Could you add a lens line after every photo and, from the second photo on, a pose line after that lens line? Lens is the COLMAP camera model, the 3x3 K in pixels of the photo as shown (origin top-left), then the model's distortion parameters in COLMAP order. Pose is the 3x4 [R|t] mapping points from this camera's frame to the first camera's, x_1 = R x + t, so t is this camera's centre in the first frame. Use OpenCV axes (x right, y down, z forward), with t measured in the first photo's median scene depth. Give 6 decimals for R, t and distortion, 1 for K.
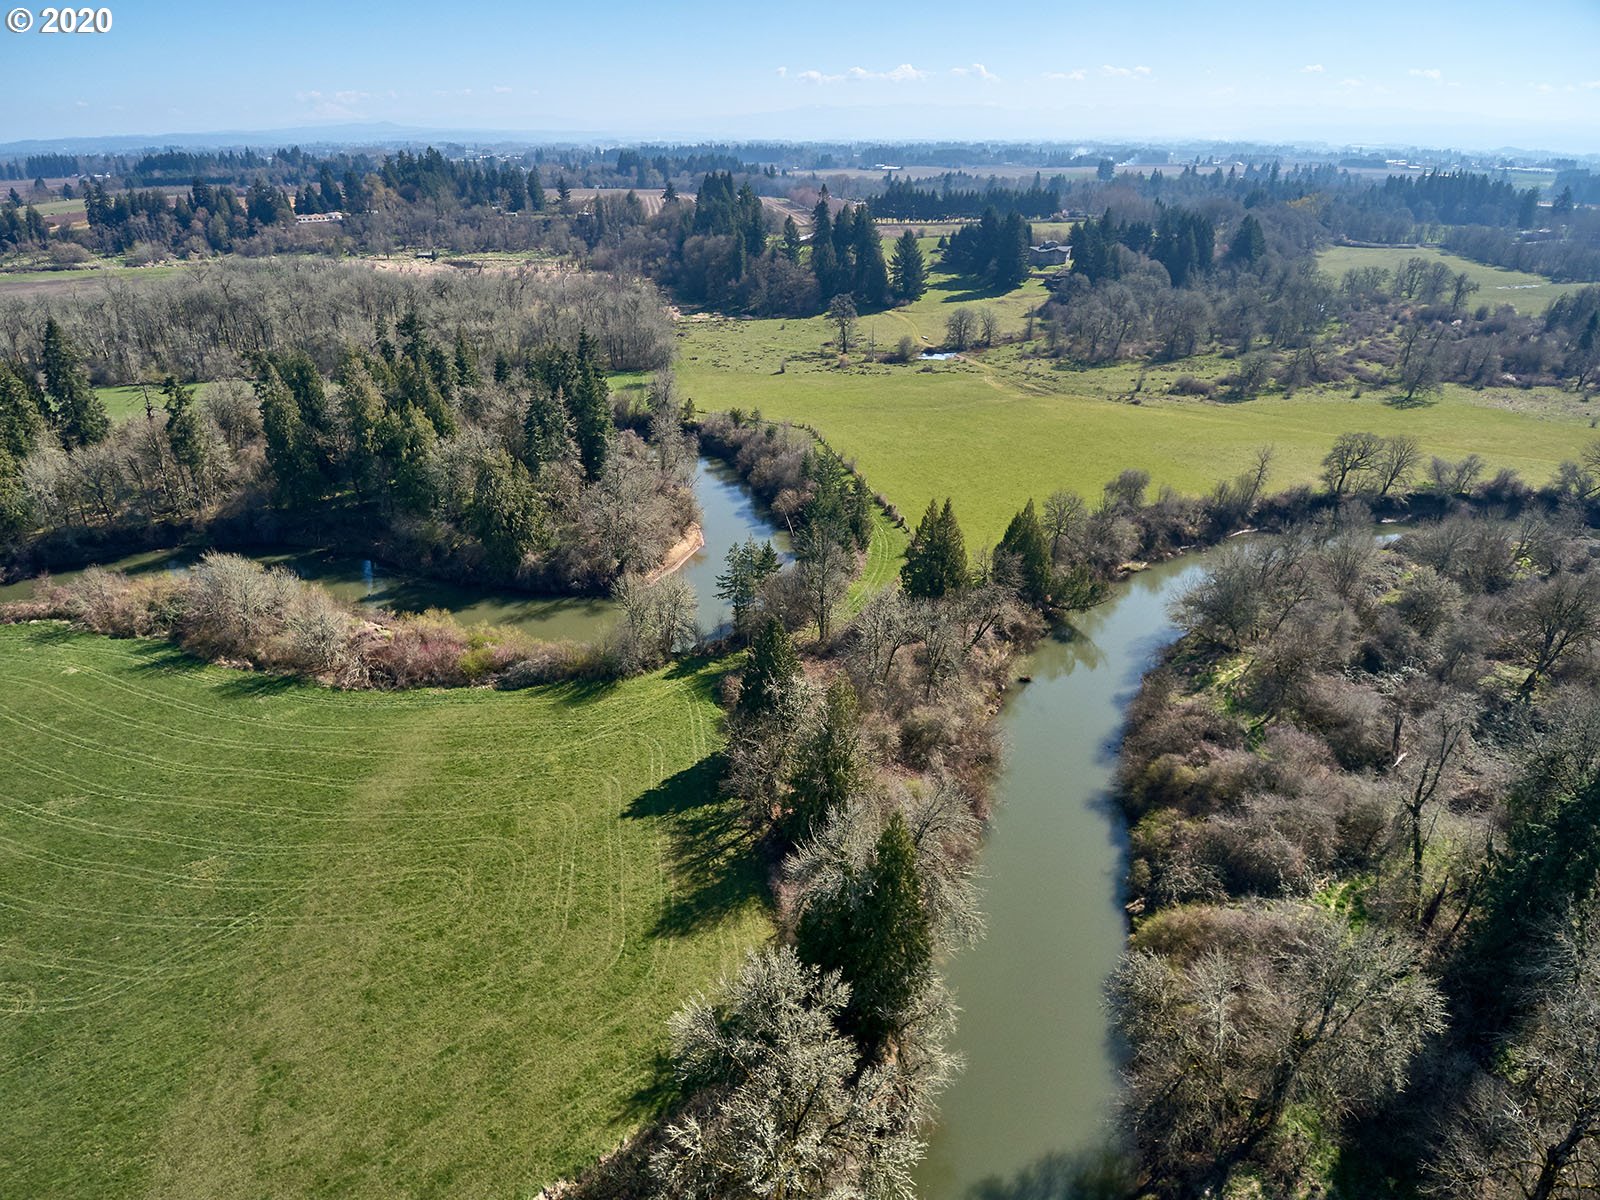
lens RADIAL K [[956.0, 0, 788.7], [0, 956.0, 602.8], [0, 0, 1]] dist [0.058440, -0.083375]
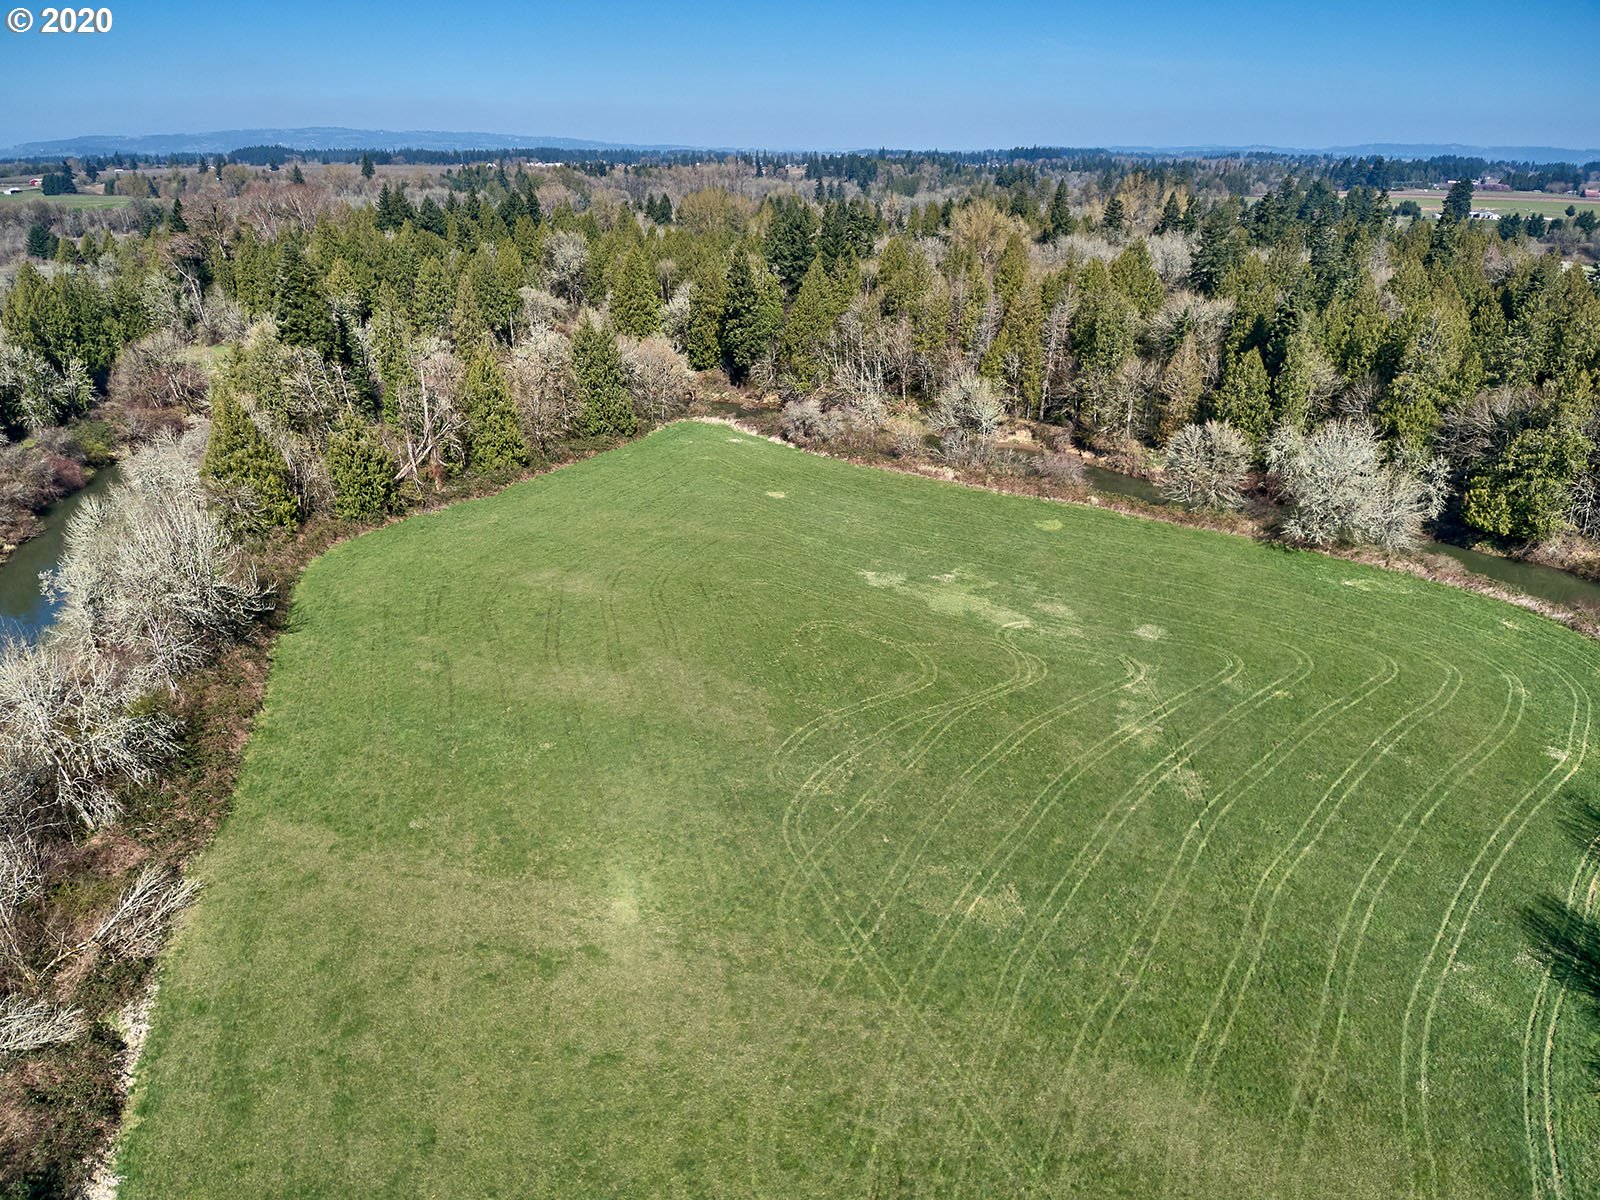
lens RADIAL K [[972.9, 0, 792.4], [0, 972.9, 602.3], [0, 0, 1]] dist [0.106521, -0.143344]
pose [[-0.436074, 0.372940, -0.818996, -0.021251], [-0.387689, 0.743447, 0.544963, -0.157666], [0.812118, 0.555160, -0.179613, 0.619177]]
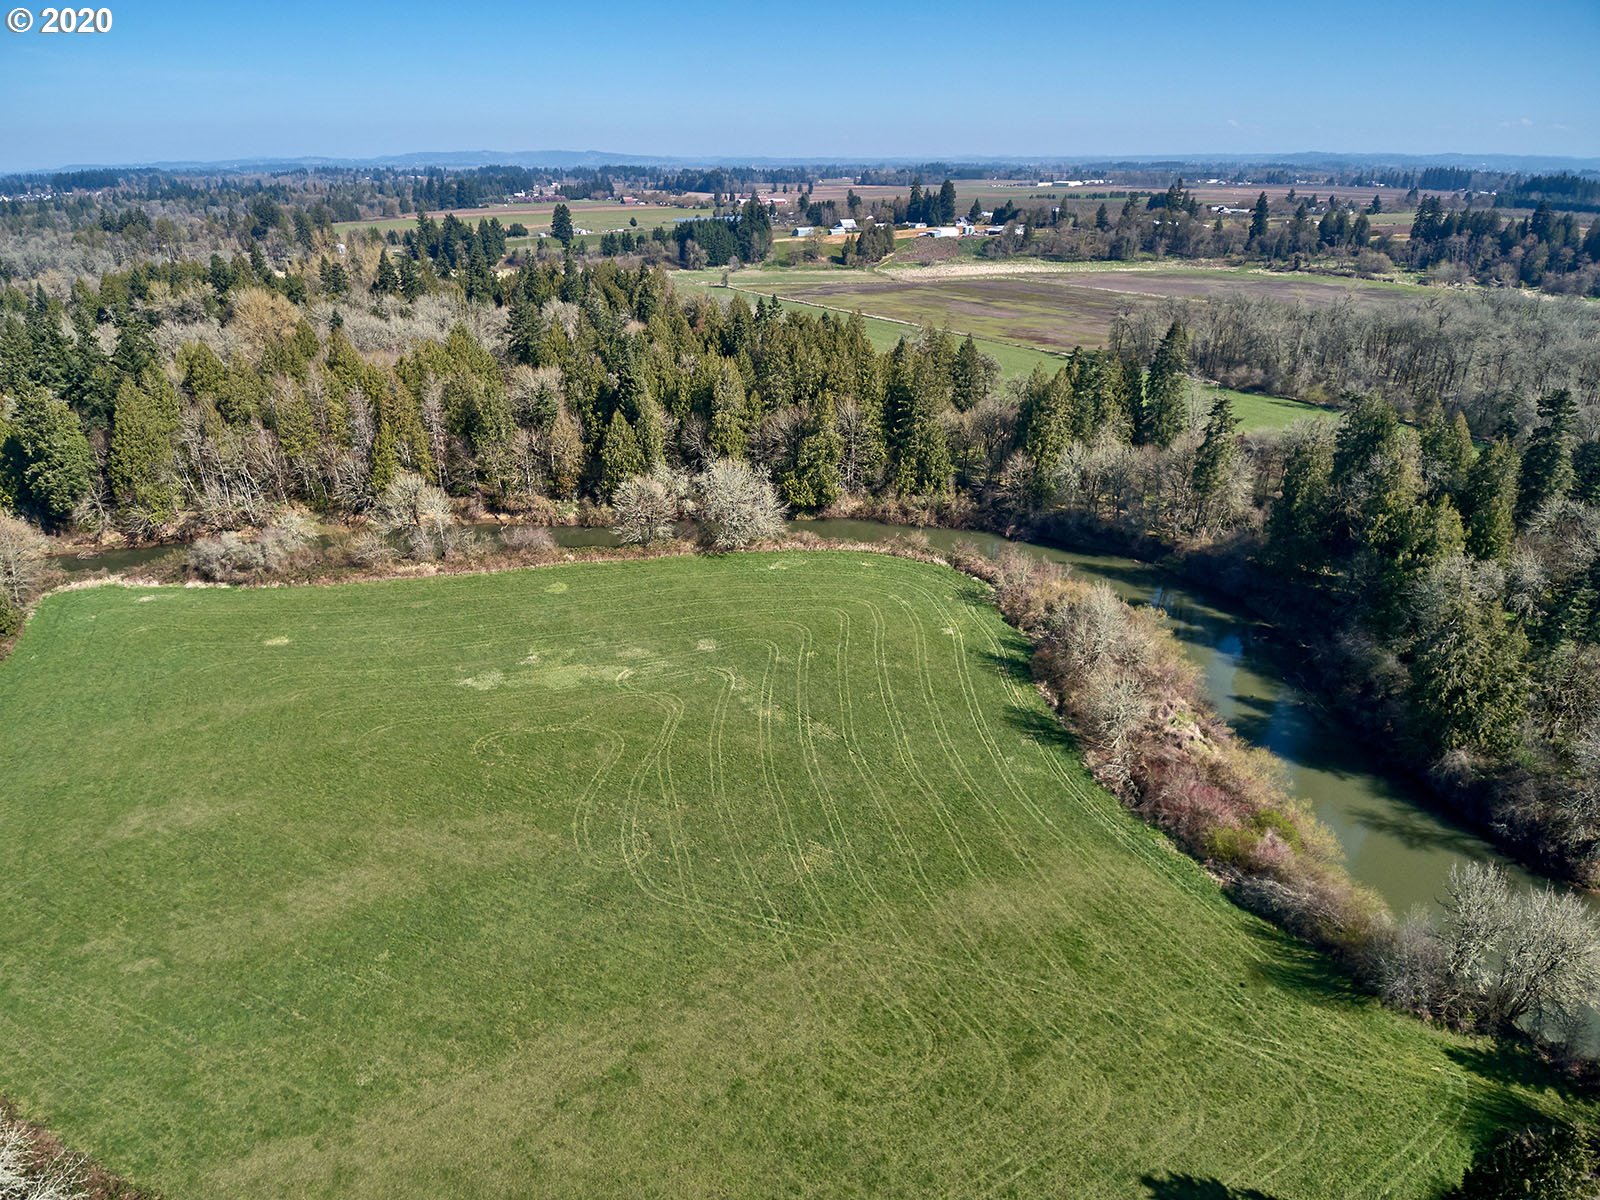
lens RADIAL K [[956.0, 0, 788.7], [0, 956.0, 602.8], [0, 0, 1]] dist [0.058440, -0.083375]
pose [[0.374504, 0.384942, -0.843544, 0.102357], [-0.397197, 0.888655, 0.229186, -0.132911], [0.837843, 0.249223, 0.485703, 0.286718]]
